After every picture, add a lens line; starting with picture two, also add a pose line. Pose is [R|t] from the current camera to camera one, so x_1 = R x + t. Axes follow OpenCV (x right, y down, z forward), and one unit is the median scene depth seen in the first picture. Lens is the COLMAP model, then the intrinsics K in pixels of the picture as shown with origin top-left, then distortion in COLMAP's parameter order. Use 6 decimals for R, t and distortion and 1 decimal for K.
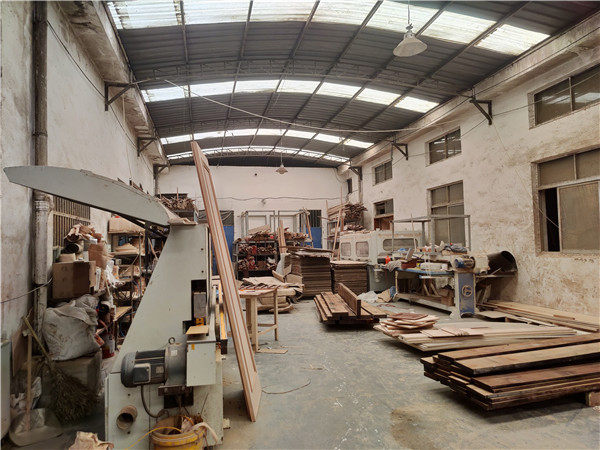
lens RADIAL K [[440.2, 0, 300.0], [0, 440.2, 225.0], [0, 0, 1]] dist [0.036283, 0.003141]
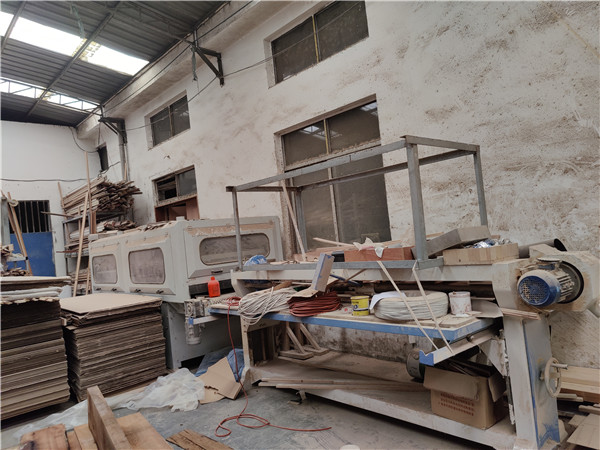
lens RADIAL K [[440.2, 0, 300.0], [0, 440.2, 225.0], [0, 0, 1]] dist [0.036283, 0.003141]
pose [[0.861392, -0.053595, 0.505106, 0.044342], [0.061002, 0.998136, 0.001878, 0.018542], [-0.504265, 0.029195, 0.863055, 0.449357]]
